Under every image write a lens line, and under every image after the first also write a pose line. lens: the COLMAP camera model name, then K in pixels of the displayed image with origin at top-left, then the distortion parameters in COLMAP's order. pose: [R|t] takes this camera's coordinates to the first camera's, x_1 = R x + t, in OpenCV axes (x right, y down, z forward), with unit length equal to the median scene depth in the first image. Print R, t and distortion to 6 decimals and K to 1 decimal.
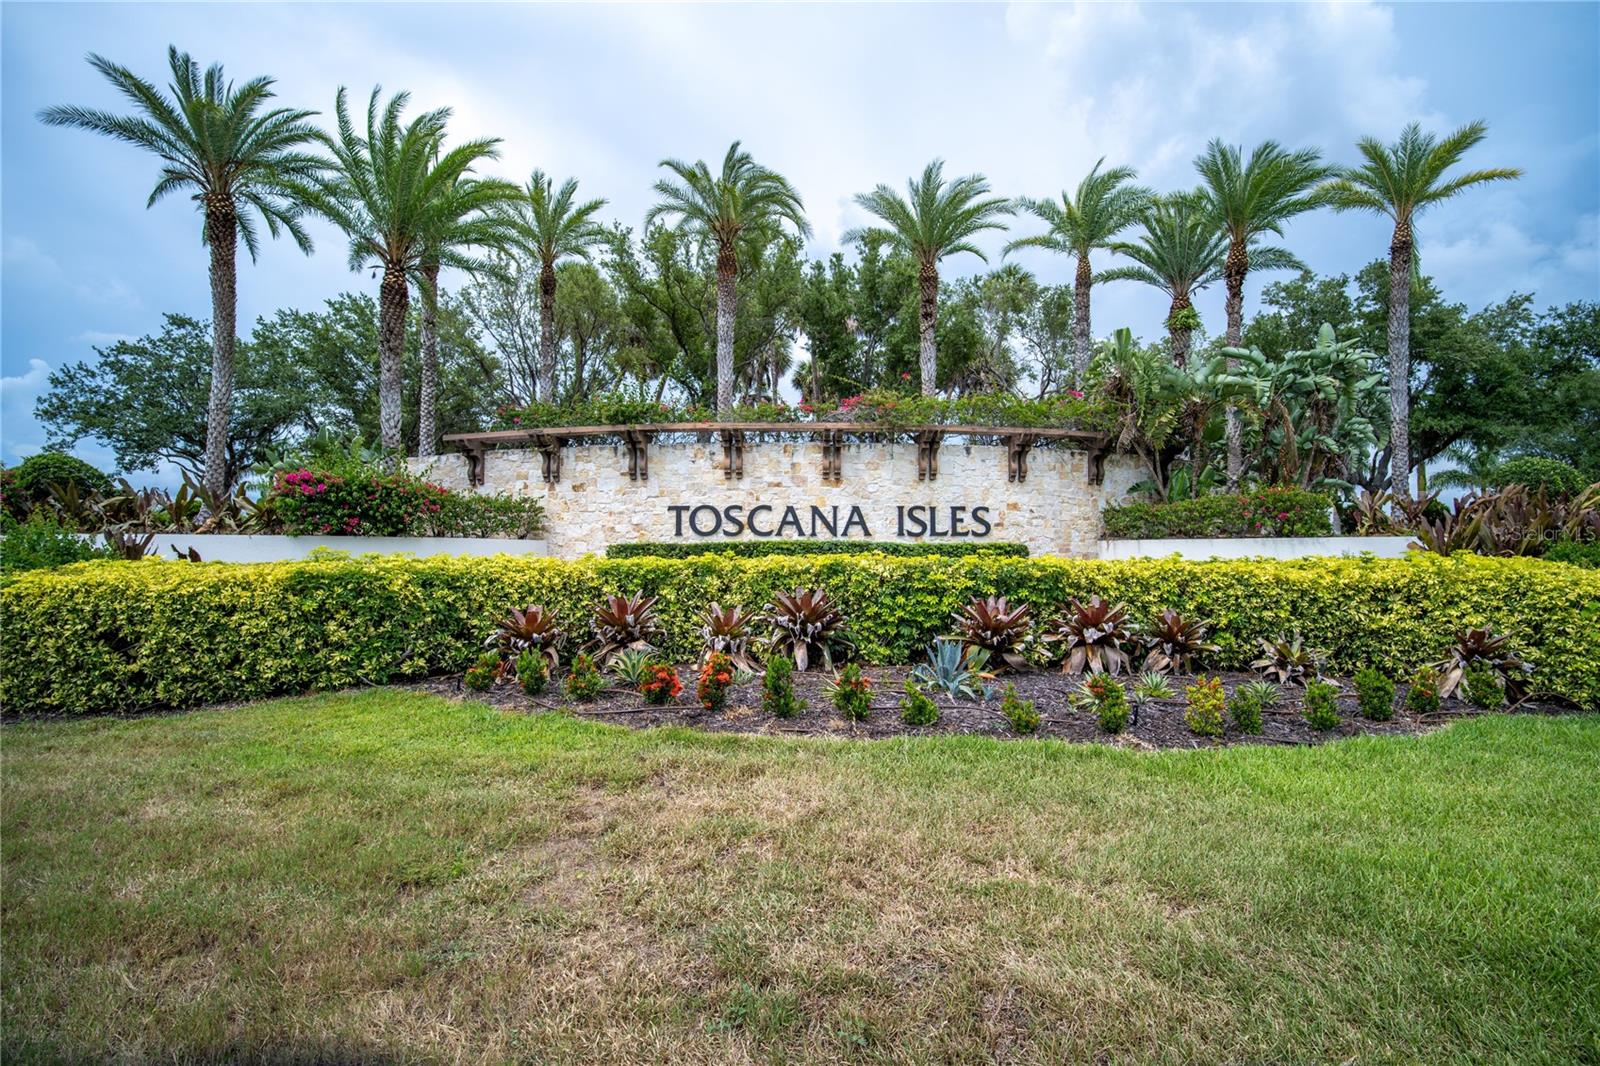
lens RADIAL K [[650.9, 0, 802.0], [0, 650.9, 532.0], [0, 0, 1]] dist [0.006701, -0.000942]
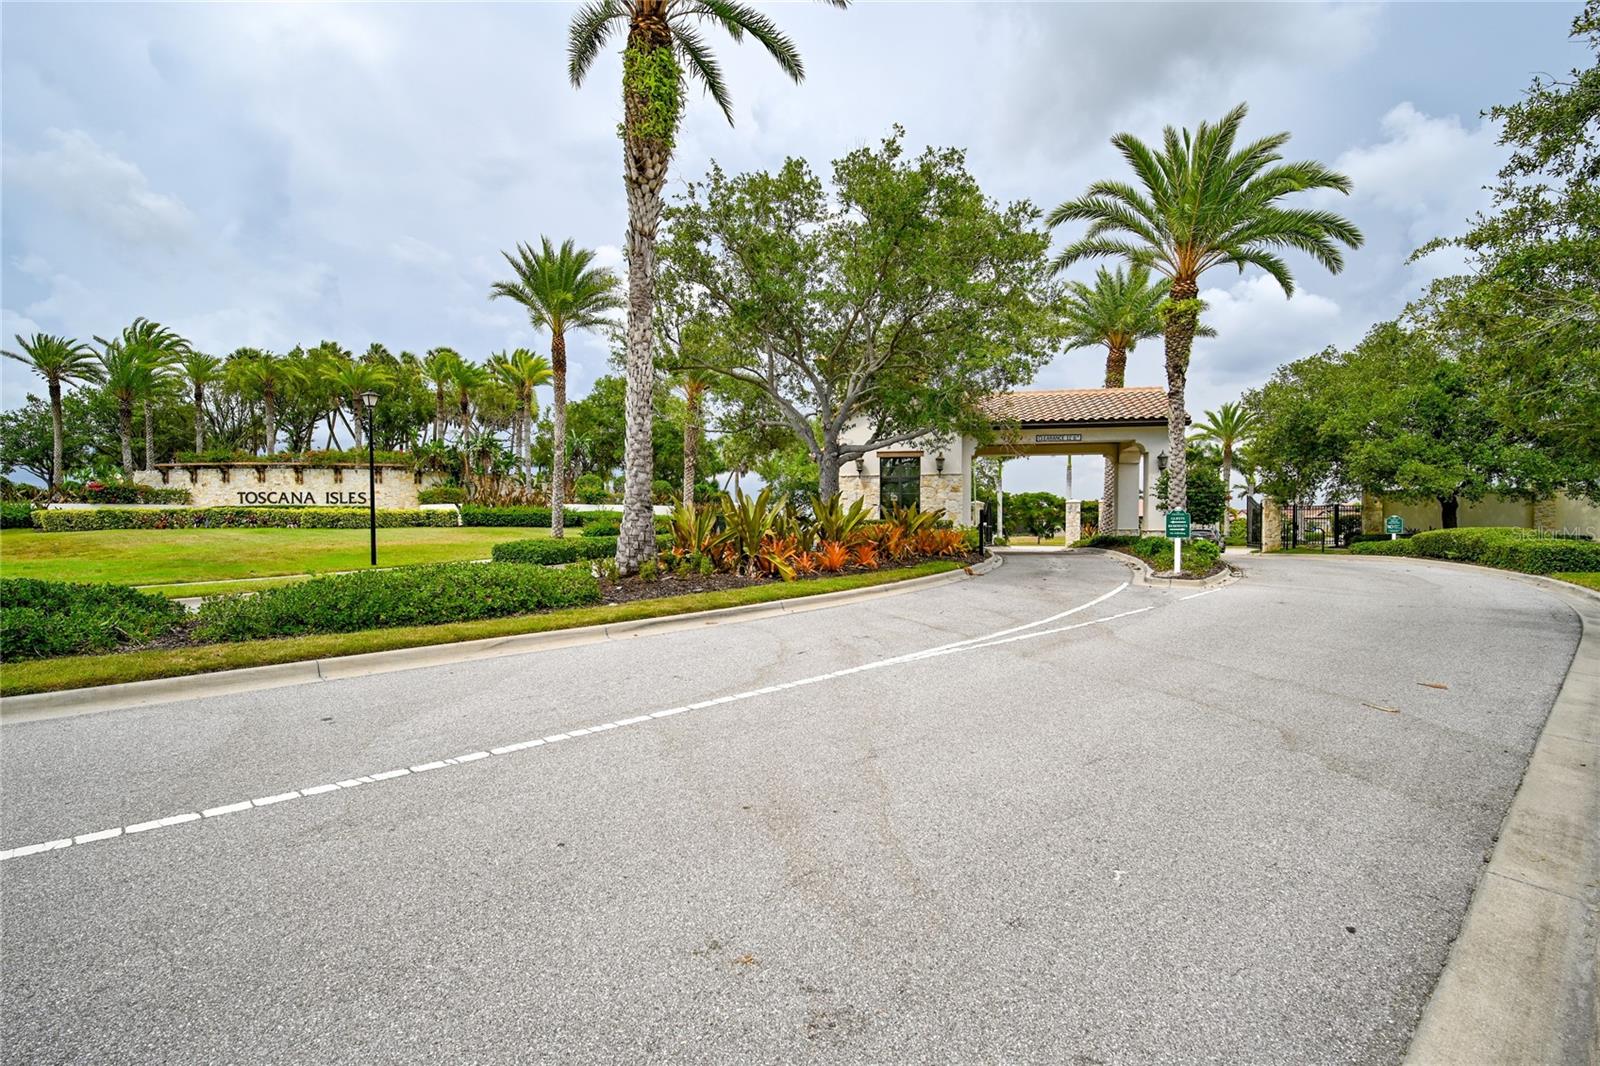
lens RADIAL K [[650.9, 0, 798.1], [0, 650.9, 530.7], [0, 0, 1]] dist [0.006701, -0.000942]
pose [[0.995451, -0.007550, 0.094976, 1.832931], [0.003756, 0.999190, 0.040061, 0.019220], [-0.095202, -0.039522, 0.994673, -1.900827]]
